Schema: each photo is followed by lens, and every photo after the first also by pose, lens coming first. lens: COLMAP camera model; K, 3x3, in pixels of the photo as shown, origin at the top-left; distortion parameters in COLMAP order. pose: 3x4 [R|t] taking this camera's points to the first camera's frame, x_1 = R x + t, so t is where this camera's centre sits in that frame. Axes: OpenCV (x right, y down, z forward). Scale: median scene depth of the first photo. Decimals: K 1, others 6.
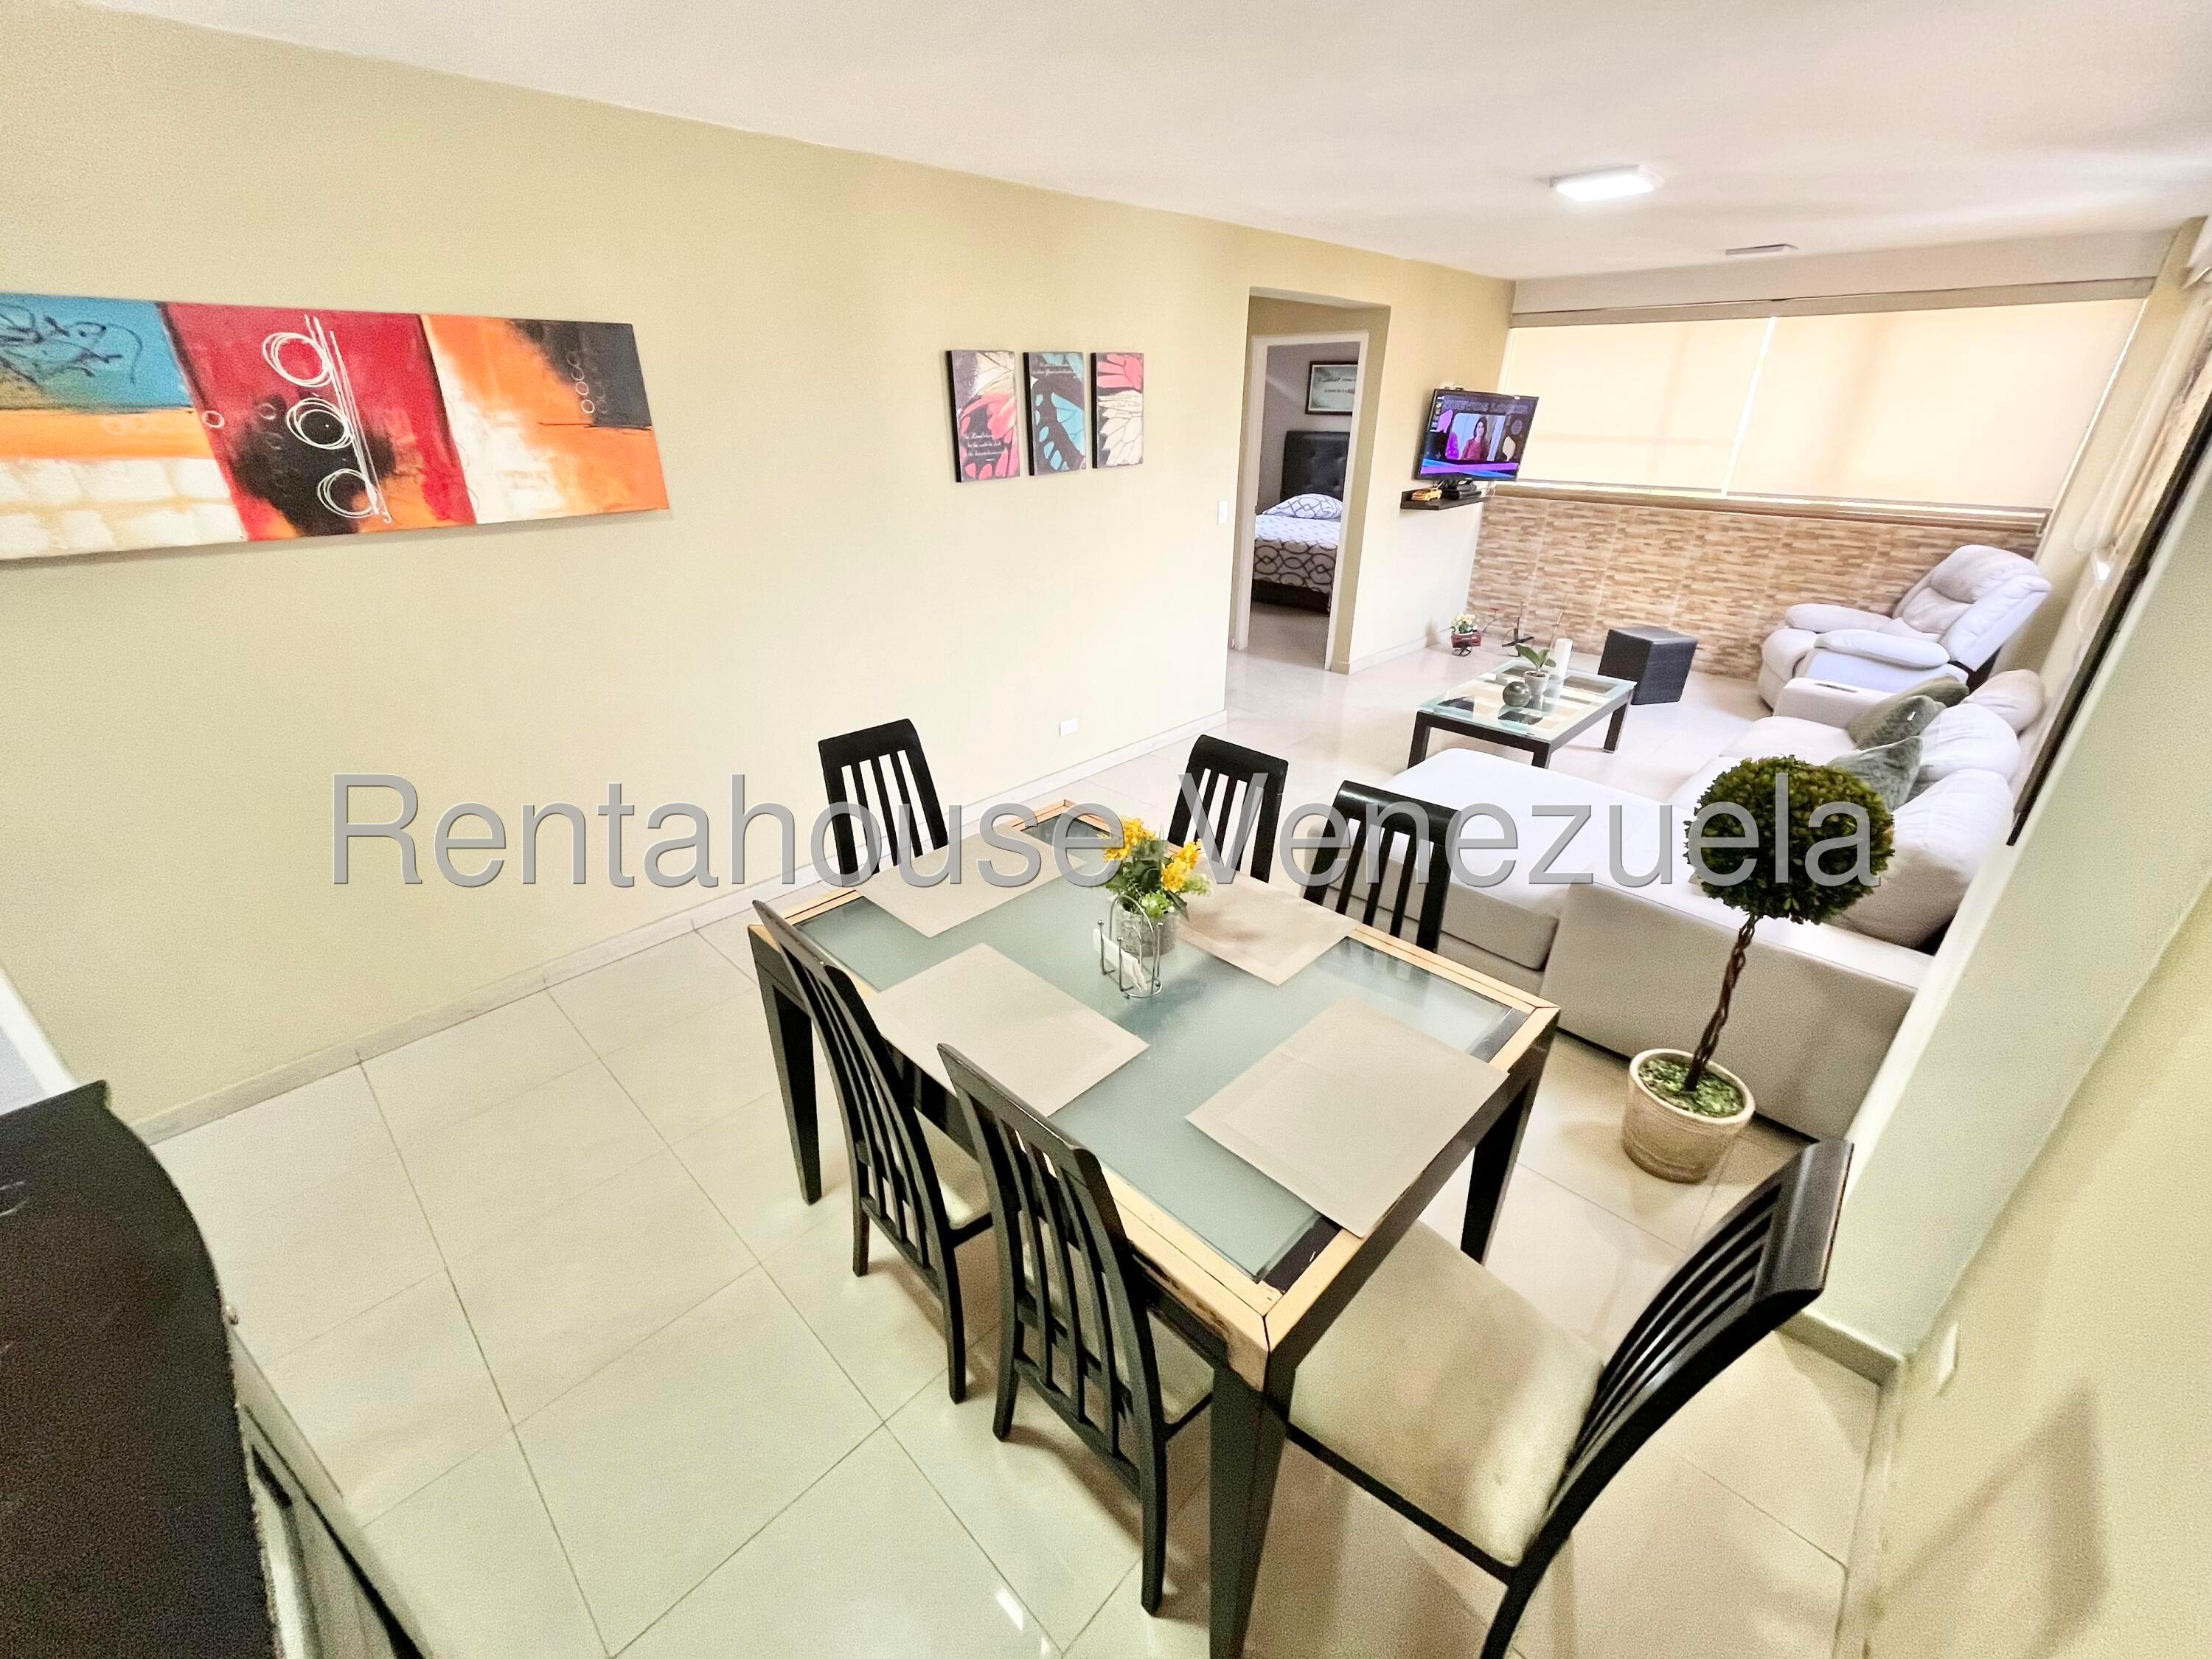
lens RADIAL K [[887.6, 0, 1106.0], [0, 887.6, 829.5], [0, 0, 1]] dist [-0.004073, -0.000595]
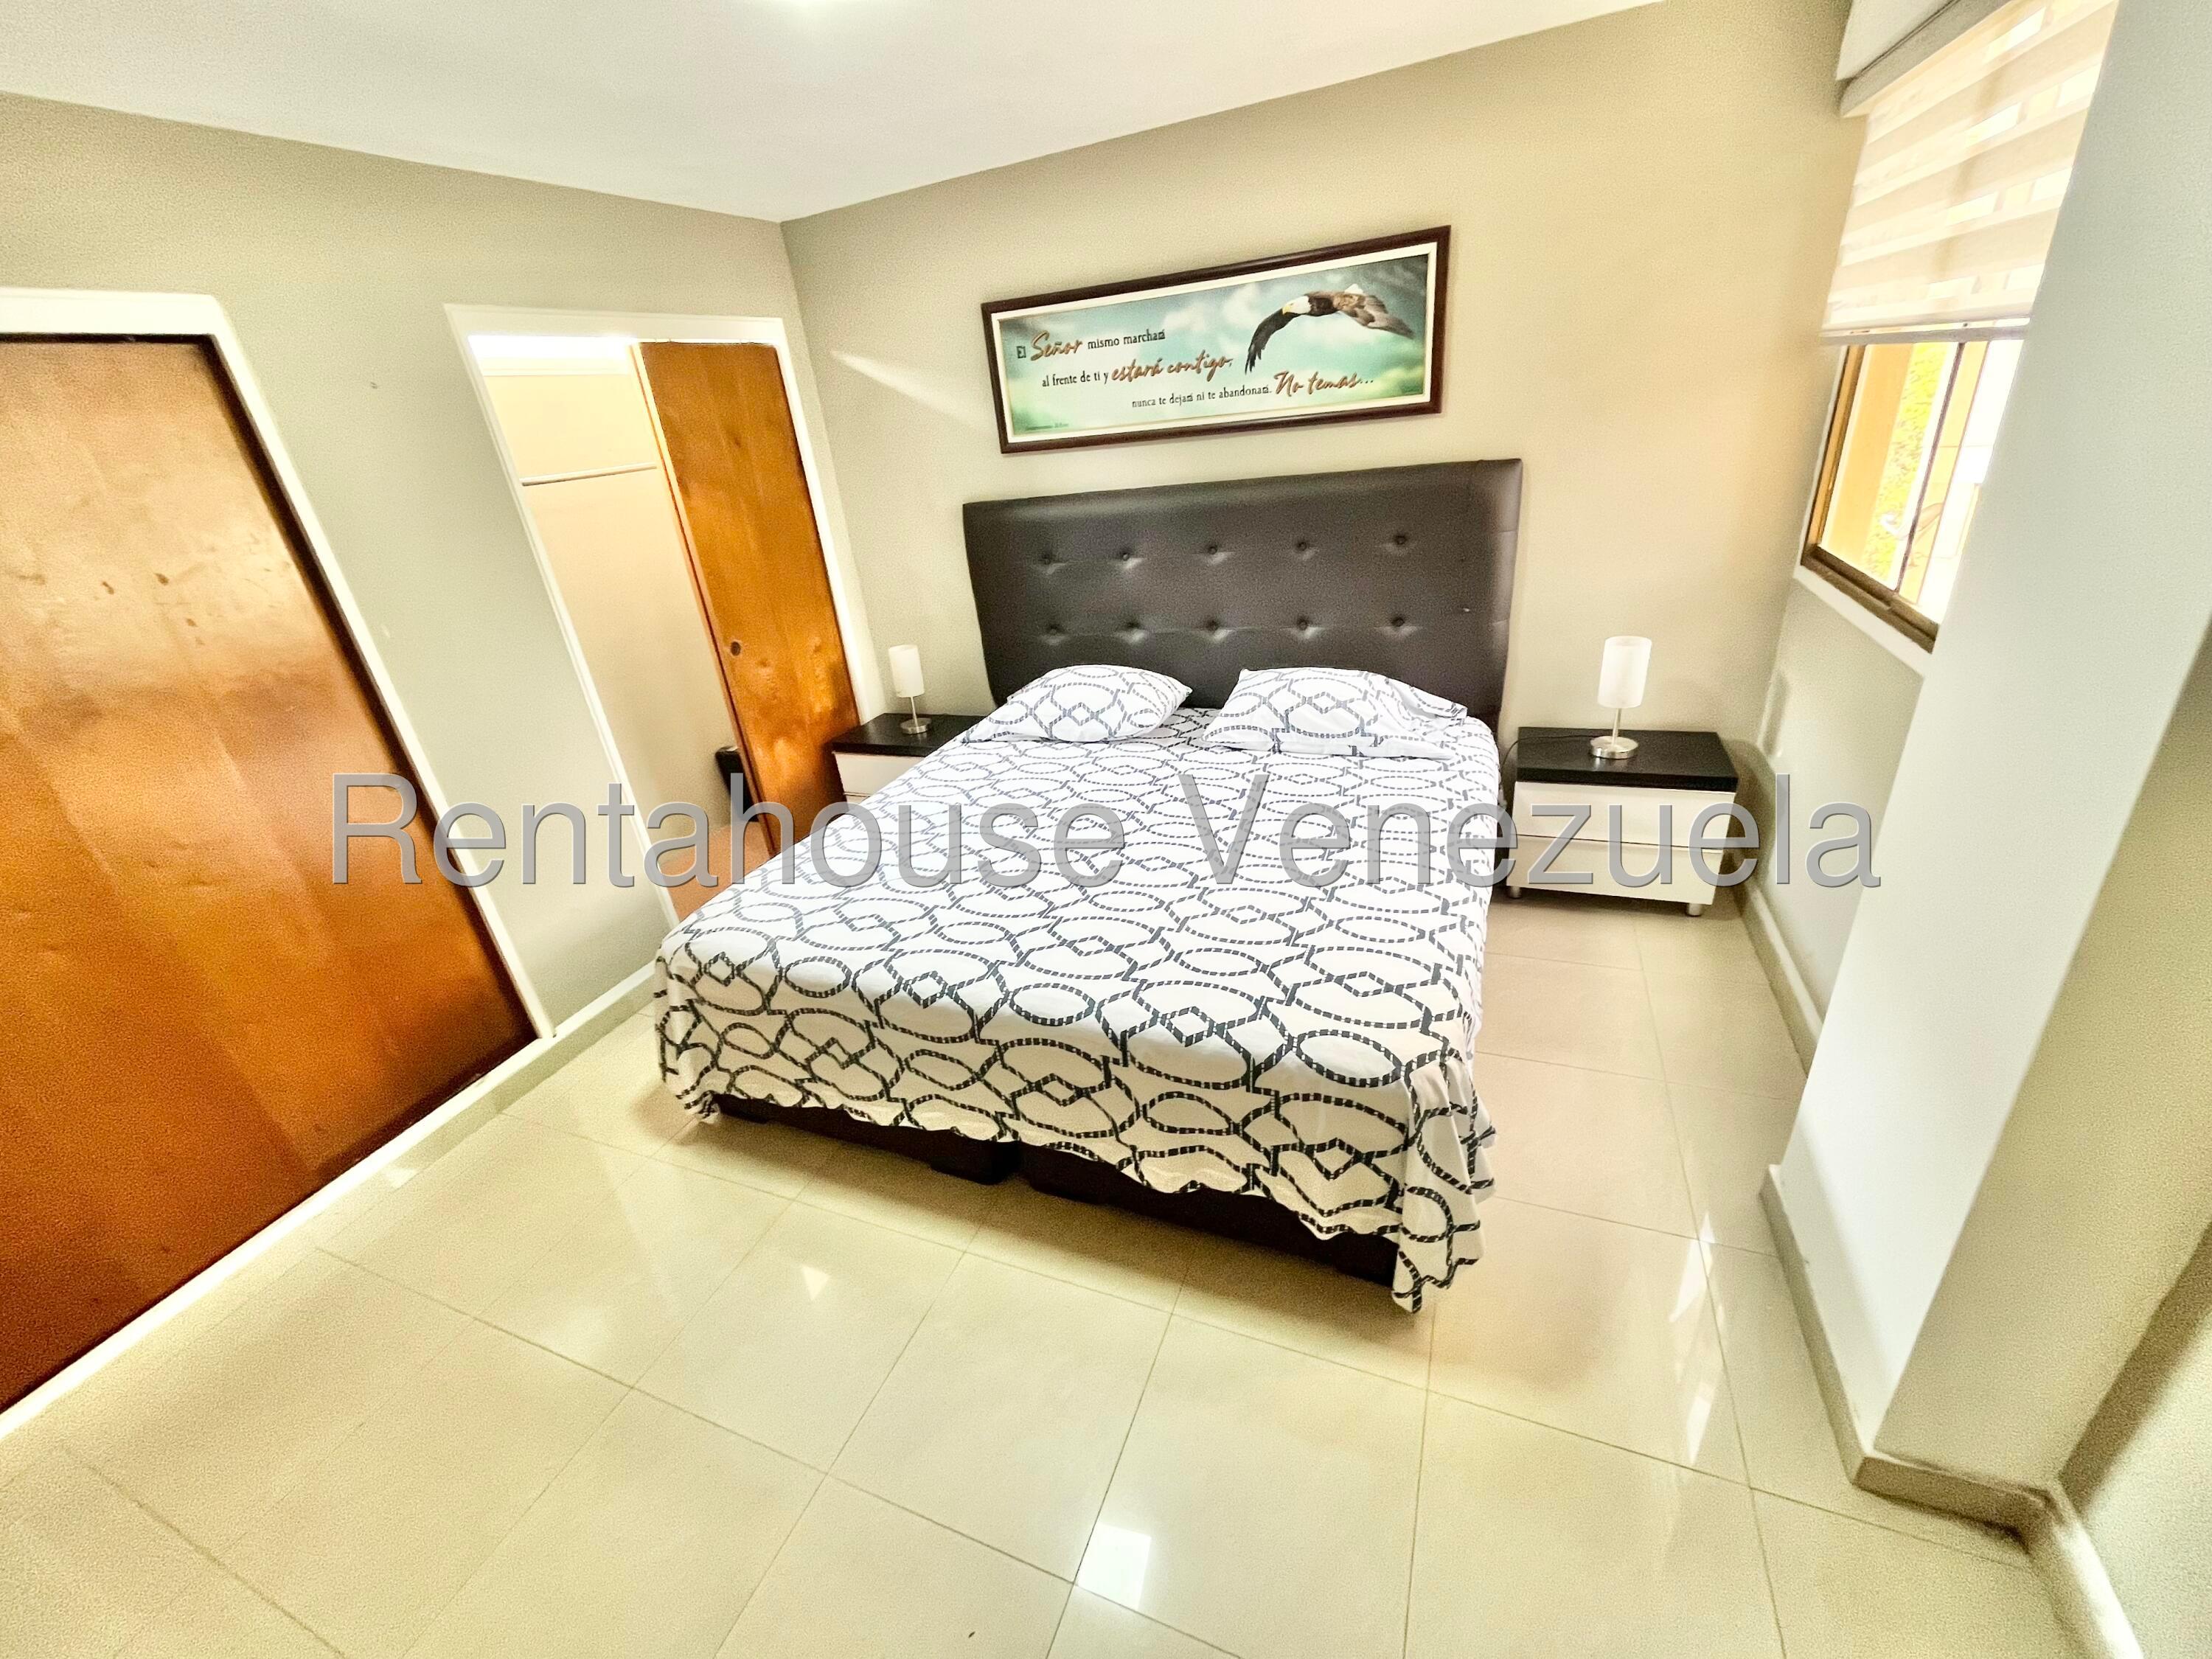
lens RADIAL K [[897.5, 0, 1102.2], [0, 897.5, 828.1], [0, 0, 1]] dist [-0.002633, -0.000602]
pose [[0.924724, -0.245451, 0.290928, 0.123262], [0.255448, 0.966816, 0.003738, -0.324501], [-0.282191, 0.070860, 0.956738, 0.675406]]
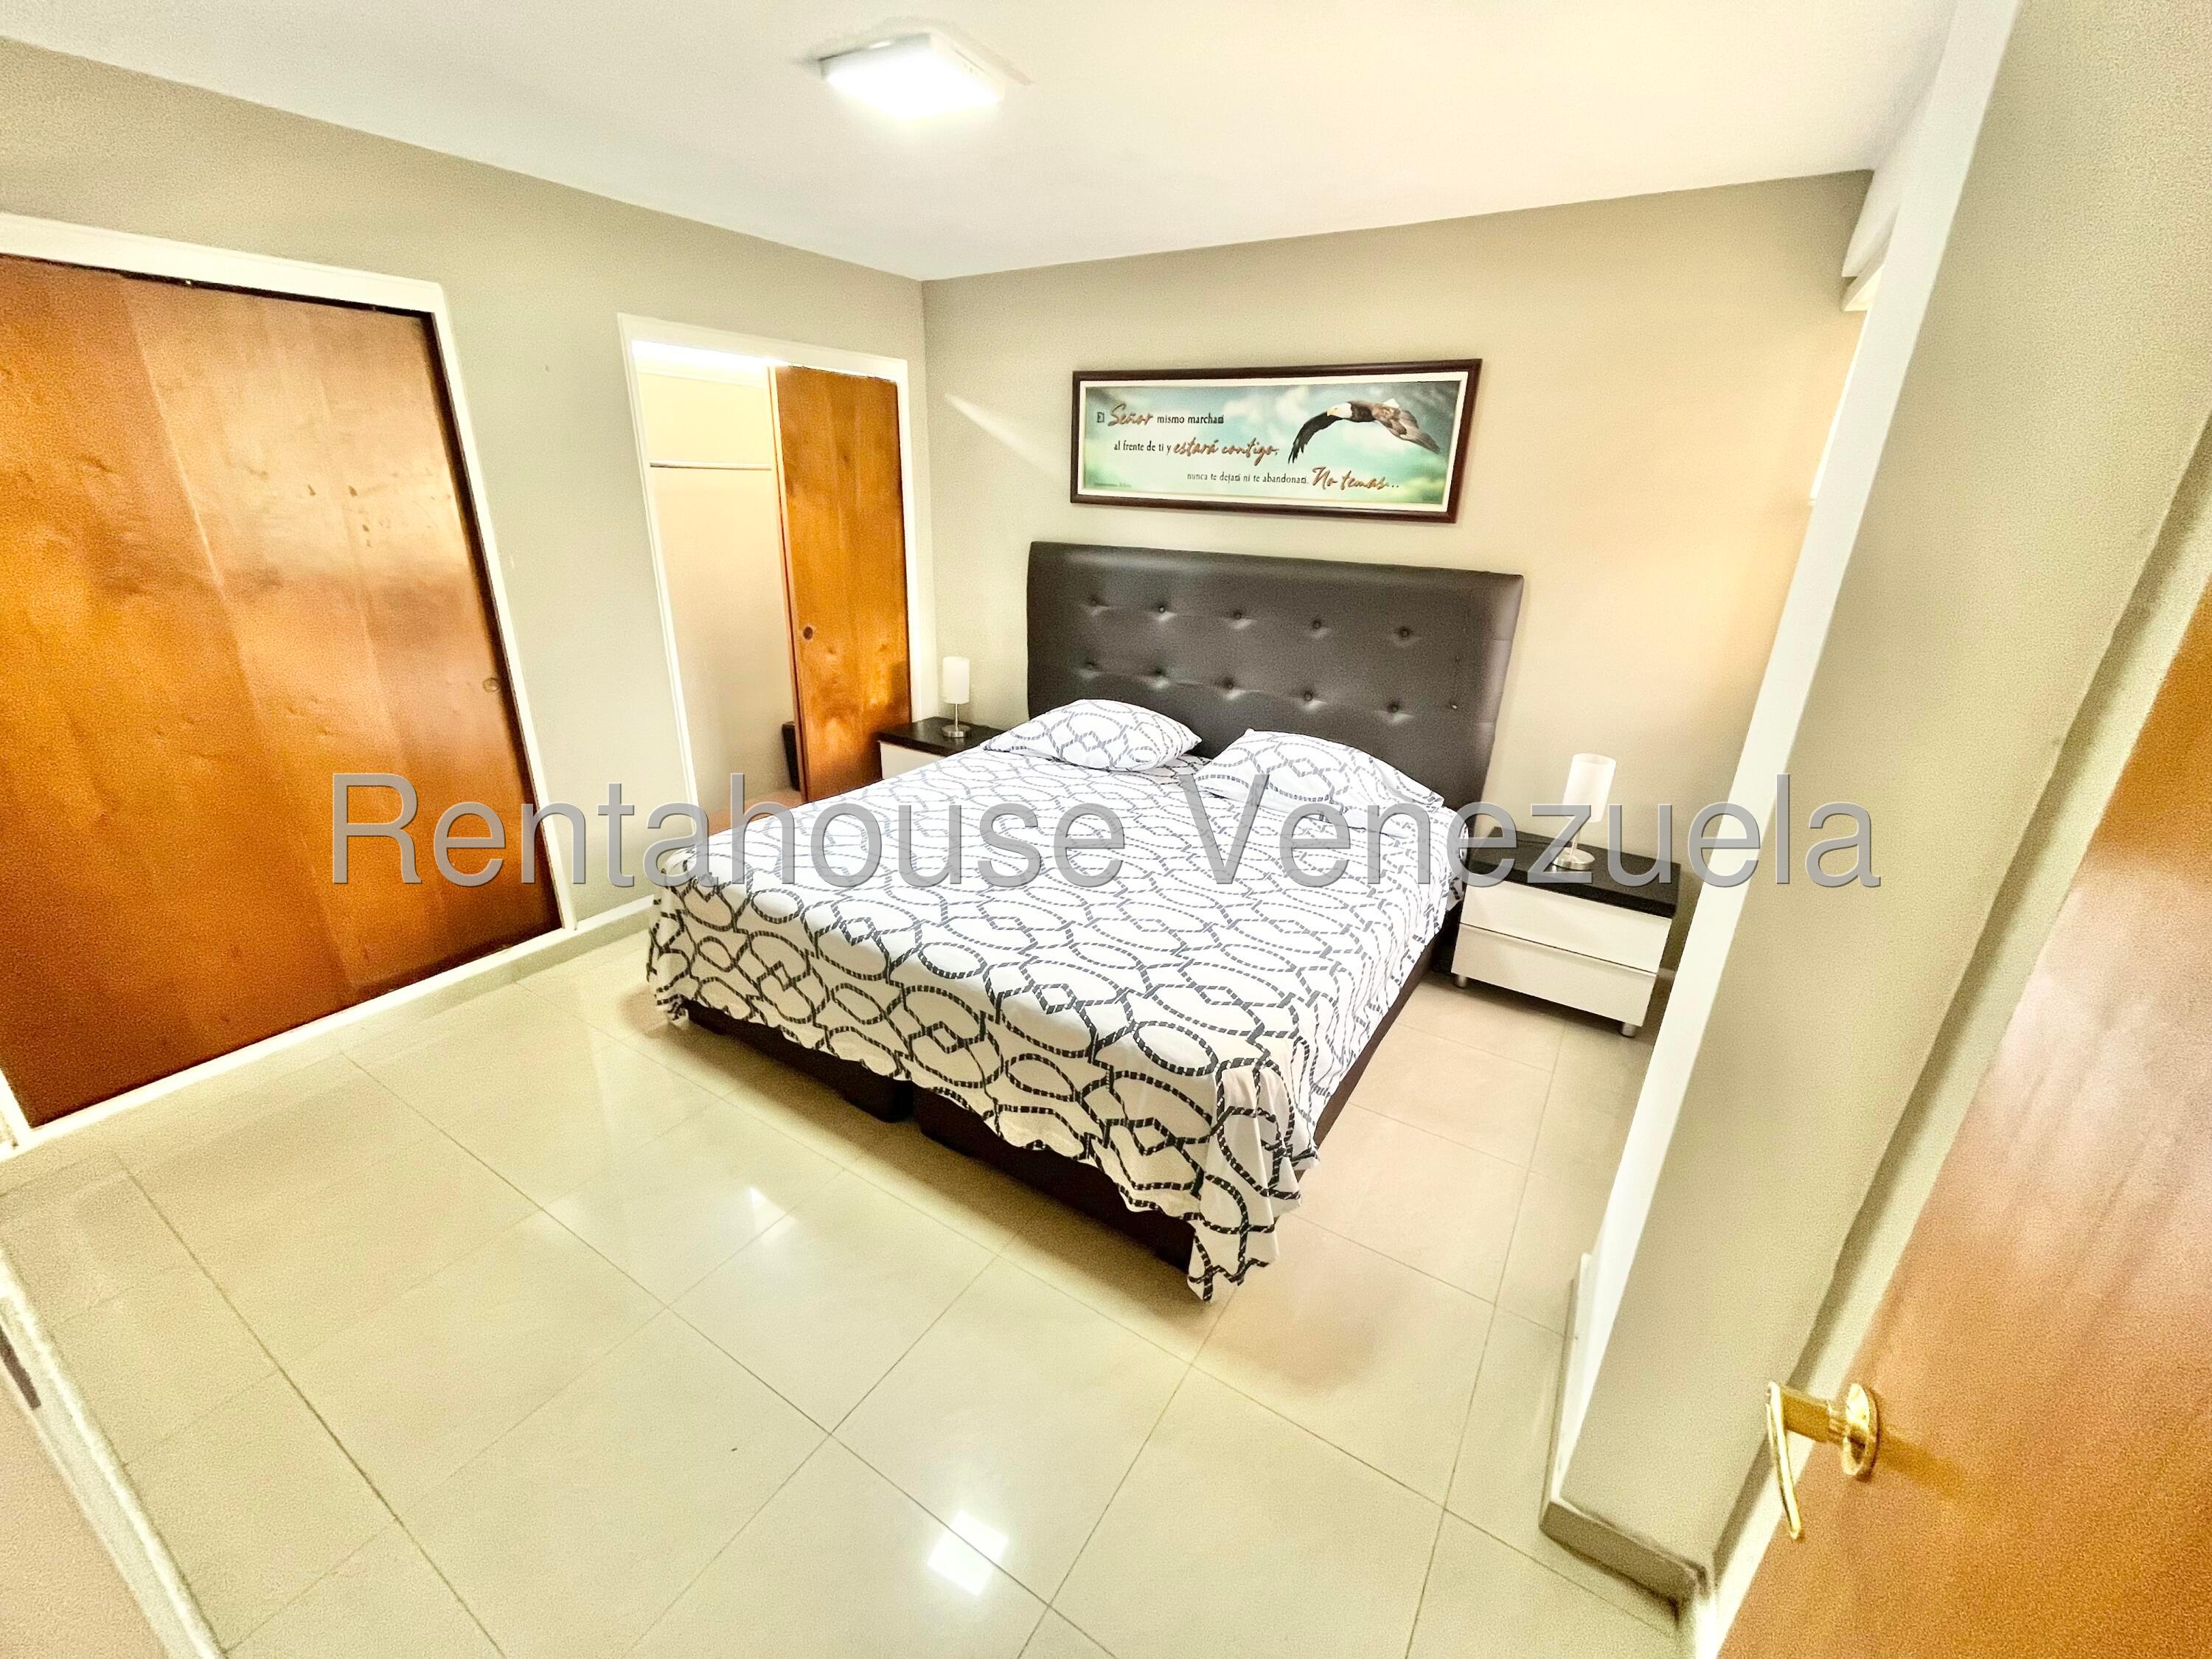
lens RADIAL K [[897.5, 0, 1102.2], [0, 897.5, 828.1], [0, 0, 1]] dist [-0.002633, -0.000602]
pose [[0.977861, -0.047241, 0.203855, 0.154497], [0.063708, 0.995148, -0.074982, -0.302143], [-0.199324, 0.086309, 0.976125, 0.637649]]
